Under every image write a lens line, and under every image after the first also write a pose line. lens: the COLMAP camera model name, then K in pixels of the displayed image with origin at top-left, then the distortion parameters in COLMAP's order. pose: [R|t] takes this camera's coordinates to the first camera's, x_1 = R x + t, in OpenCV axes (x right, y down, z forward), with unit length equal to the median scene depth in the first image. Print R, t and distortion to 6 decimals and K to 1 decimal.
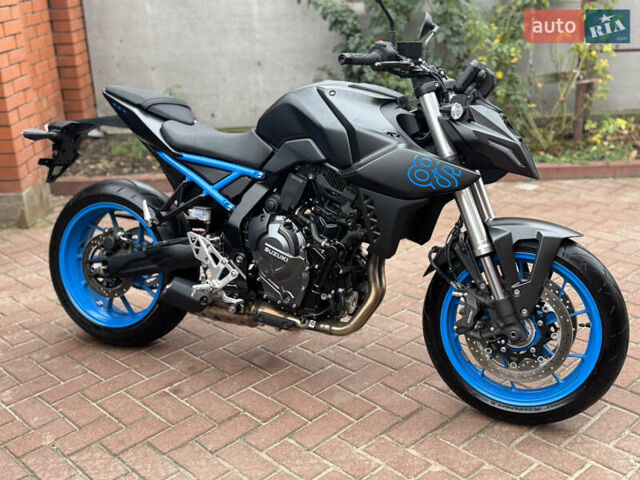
lens RADIAL K [[768.8, 0, 319.0], [0, 768.8, 242.8], [0, 0, 1]] dist [0.186393, -0.411454]
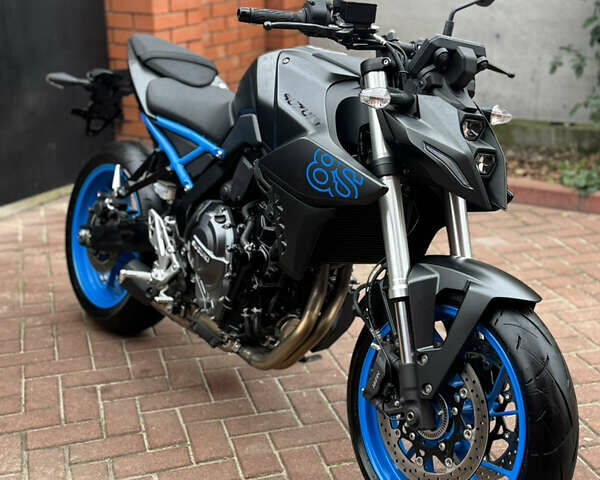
lens RADIAL K [[963.6, 0, 300.0], [0, 963.6, 240.0], [0, 0, 1]] dist [0.161858, 0.114652]
pose [[0.877762, 0.180074, -0.443967, 0.469167], [-0.190067, 0.981517, 0.022327, -0.037183], [0.439782, 0.064785, 0.895765, 0.128416]]
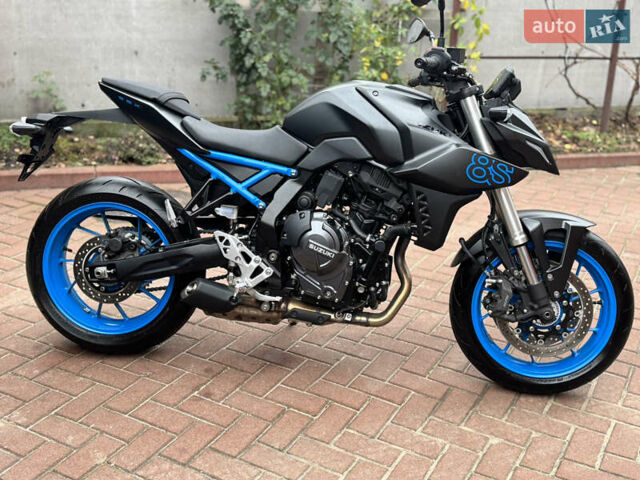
lens RADIAL K [[768.8, 0, 319.0], [0, 768.8, 242.8], [0, 0, 1]] dist [0.186393, -0.411454]
pose [[0.951239, -0.032751, 0.306712, -0.357005], [0.029634, 0.999451, 0.014816, -0.010194], [-0.307029, -0.005005, 0.951687, 0.032124]]
